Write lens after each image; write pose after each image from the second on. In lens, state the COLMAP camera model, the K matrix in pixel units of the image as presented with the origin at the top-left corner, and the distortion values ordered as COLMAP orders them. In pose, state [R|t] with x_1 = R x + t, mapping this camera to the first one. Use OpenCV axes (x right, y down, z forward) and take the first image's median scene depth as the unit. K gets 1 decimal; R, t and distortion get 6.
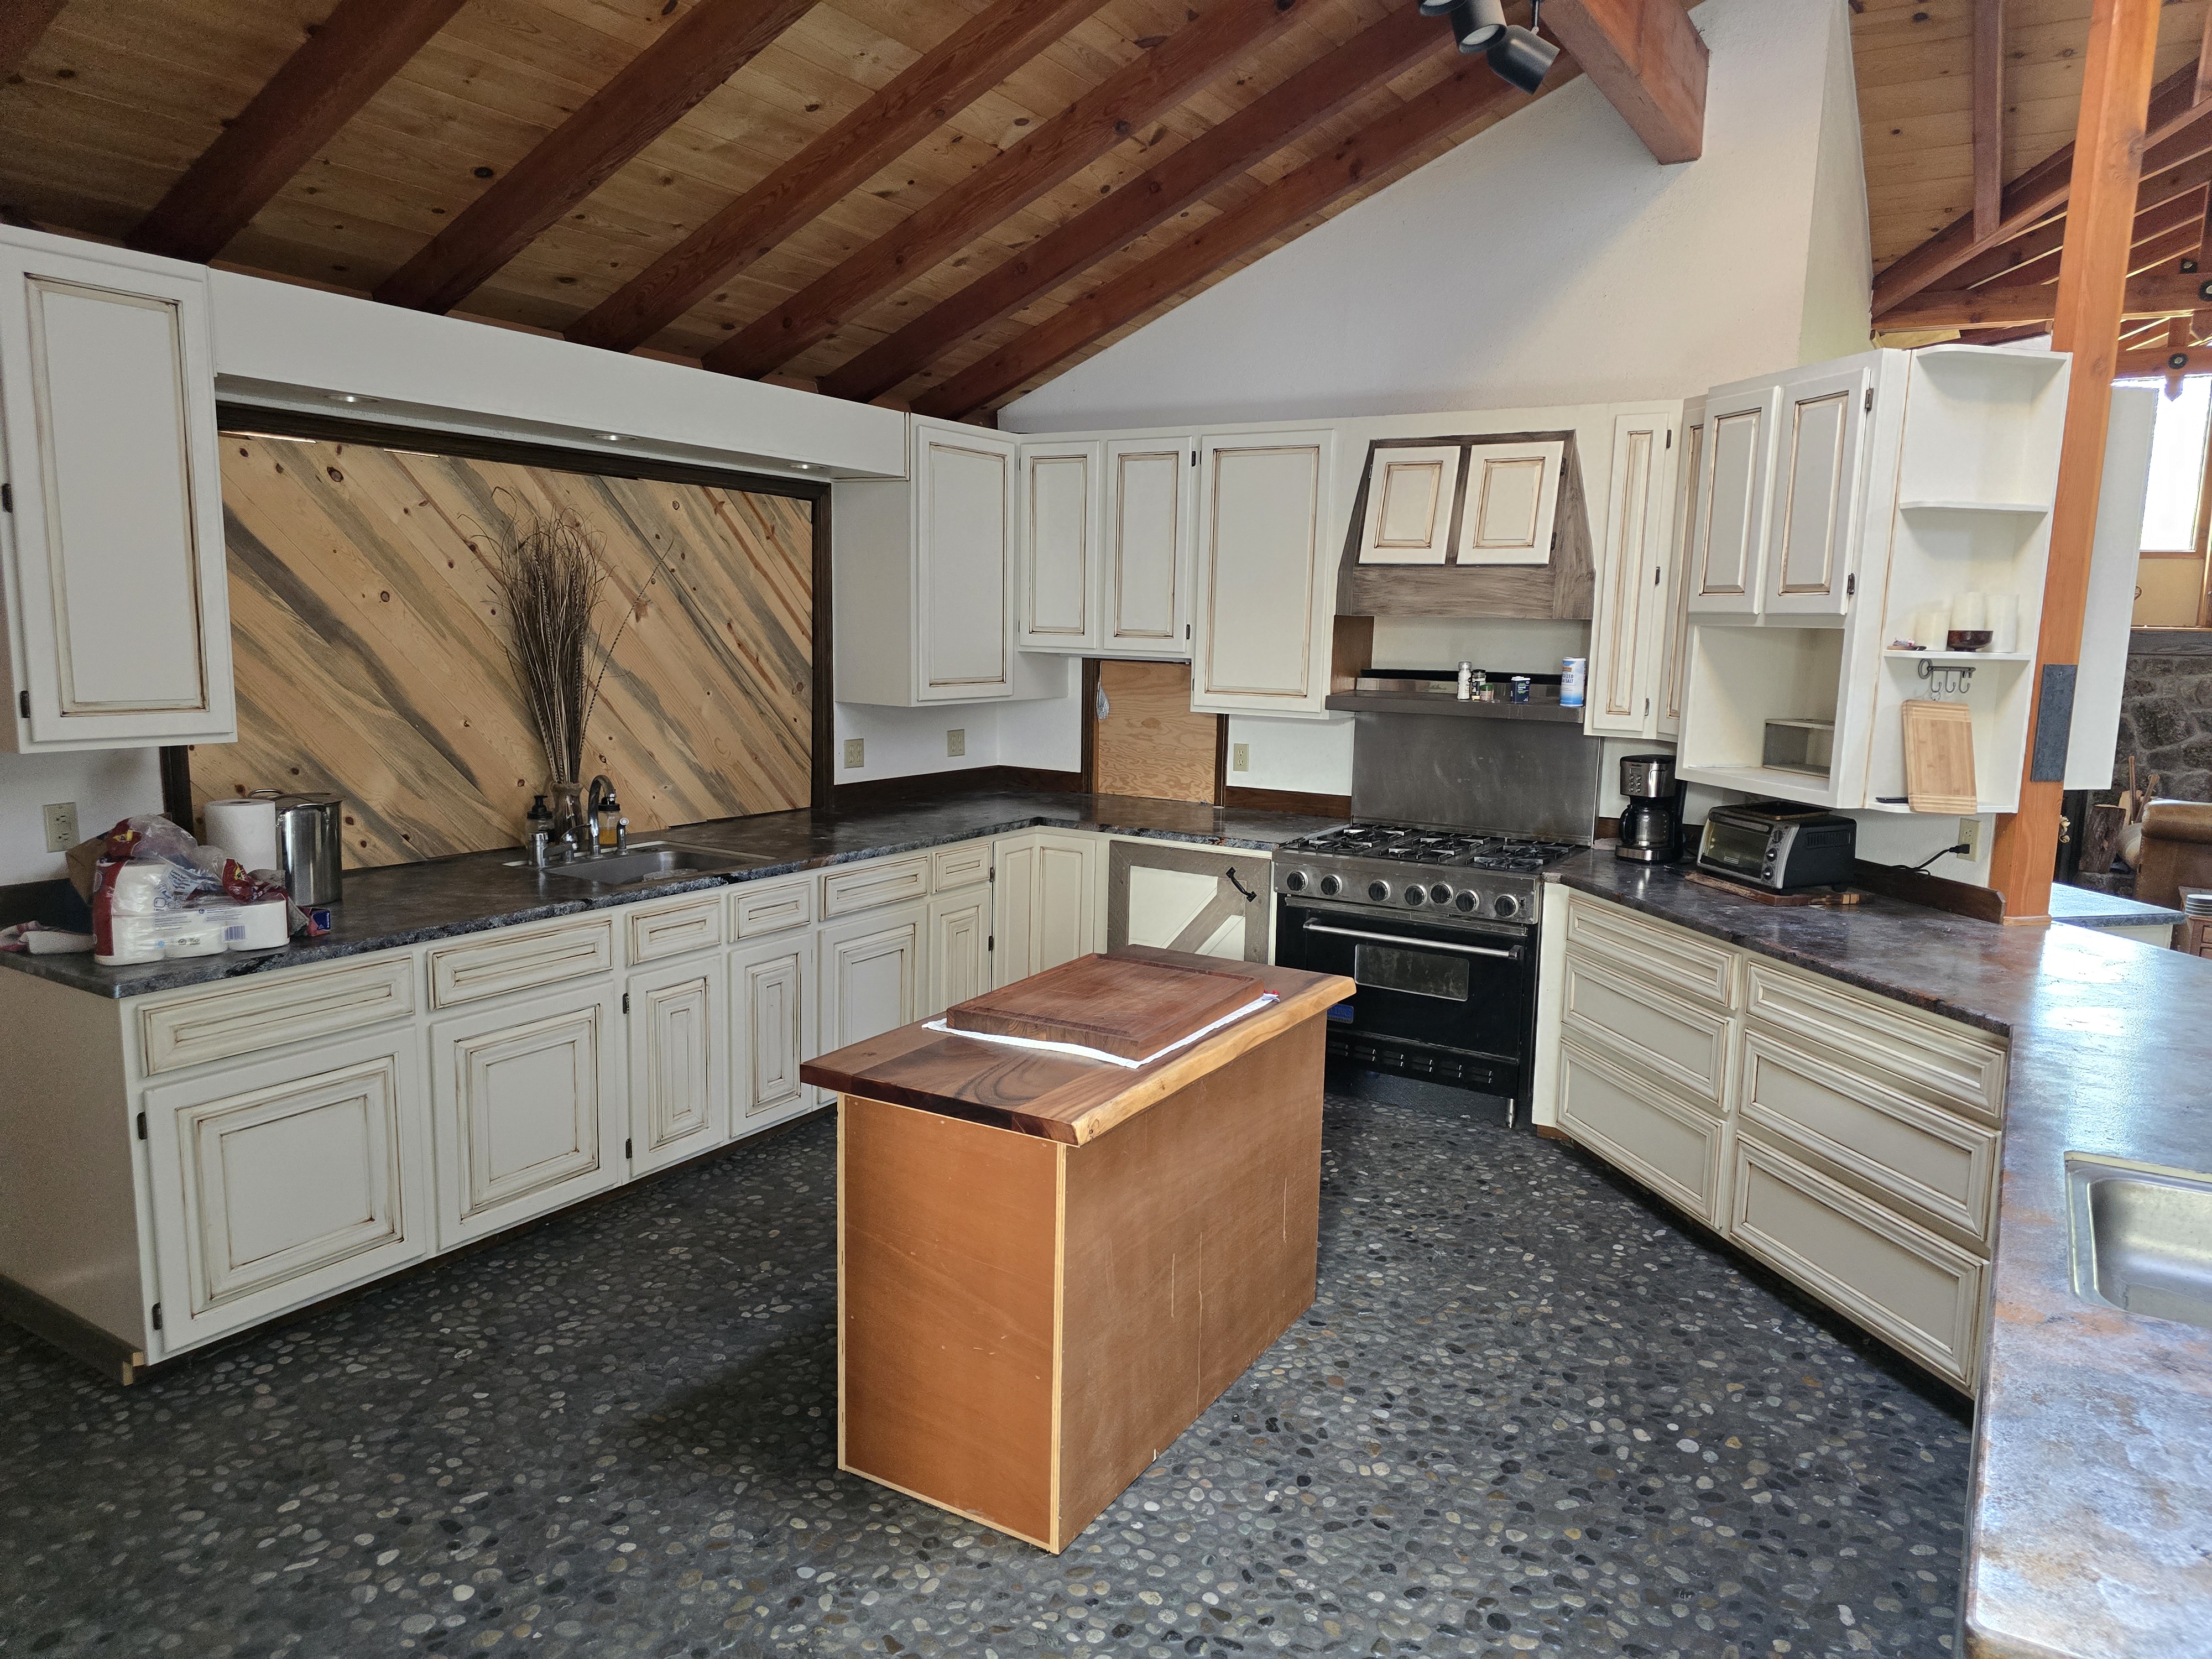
lens RADIAL K [[1494.6, 0, 1140.0], [0, 1494.6, 824.6], [0, 0, 1]] dist [0.040944, -0.030040]
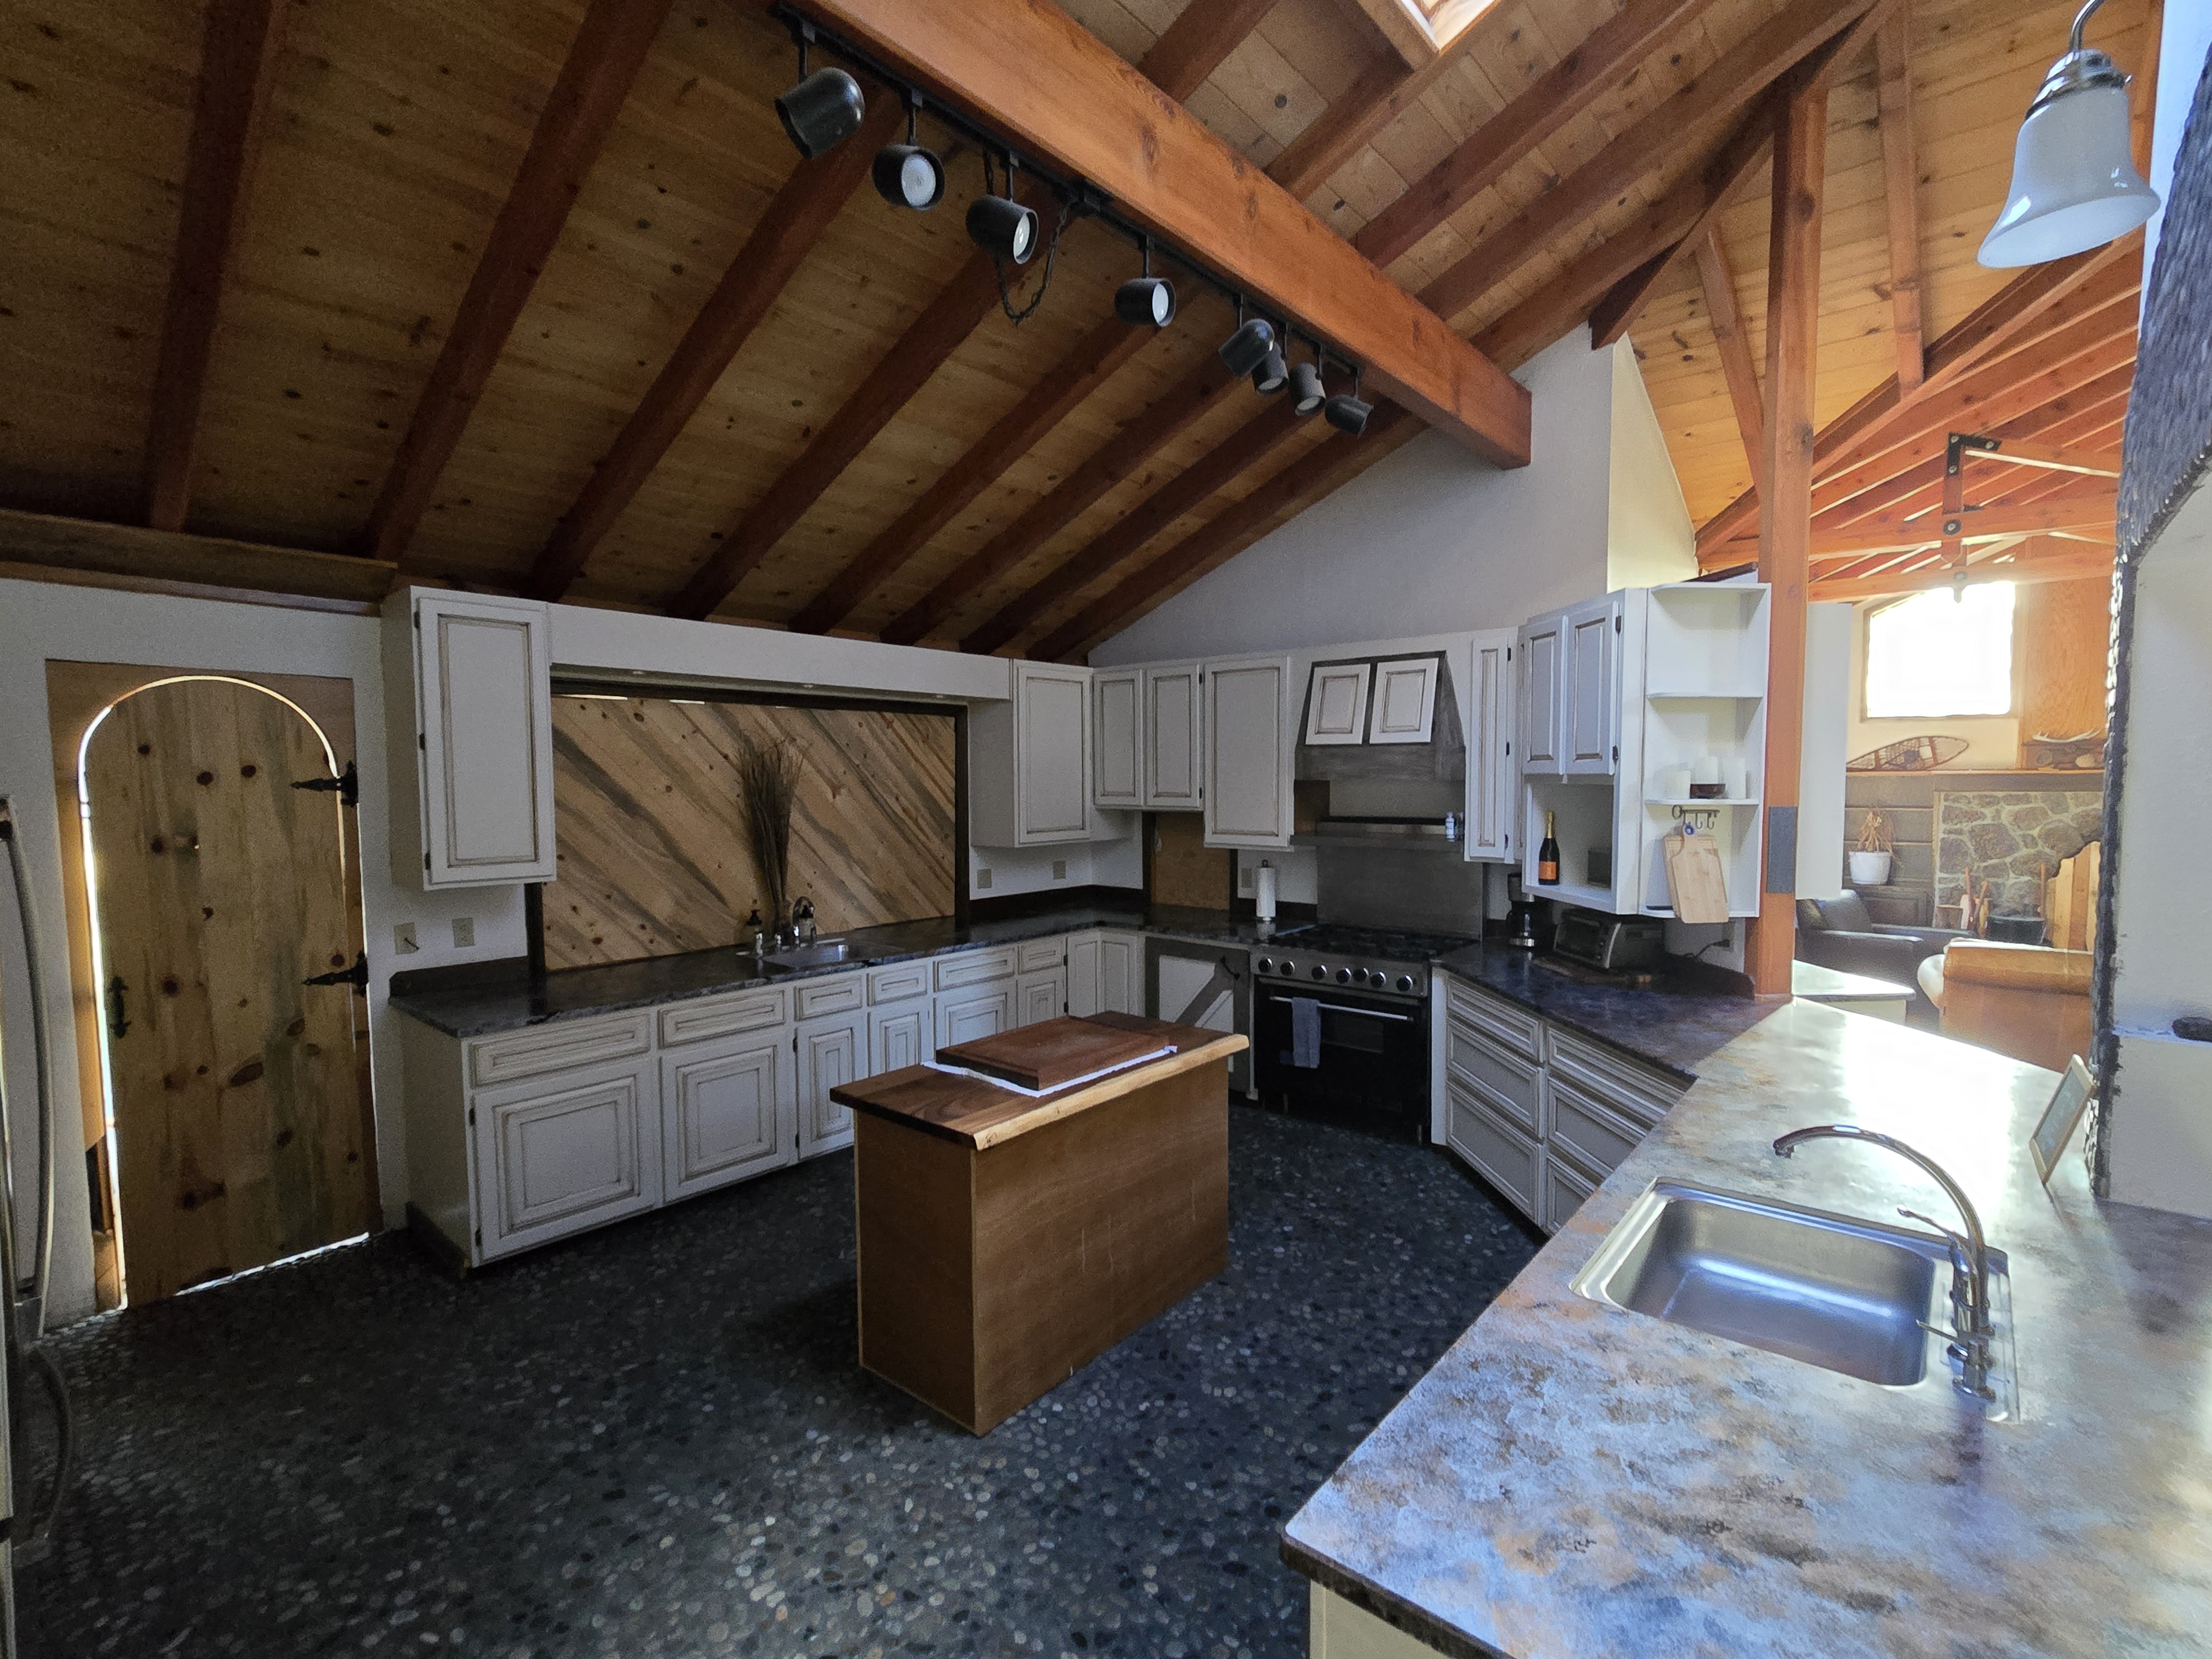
lens RADIAL K [[1018.1, 0, 1106.0], [0, 1018.1, 829.5], [0, 0, 1]] dist [-0.001009, -0.000113]
pose [[0.985766, -0.020040, -0.166923, 0.154940], [0.005023, 0.995938, -0.089903, -0.006359], [0.168046, 0.087785, 0.981863, 0.003104]]
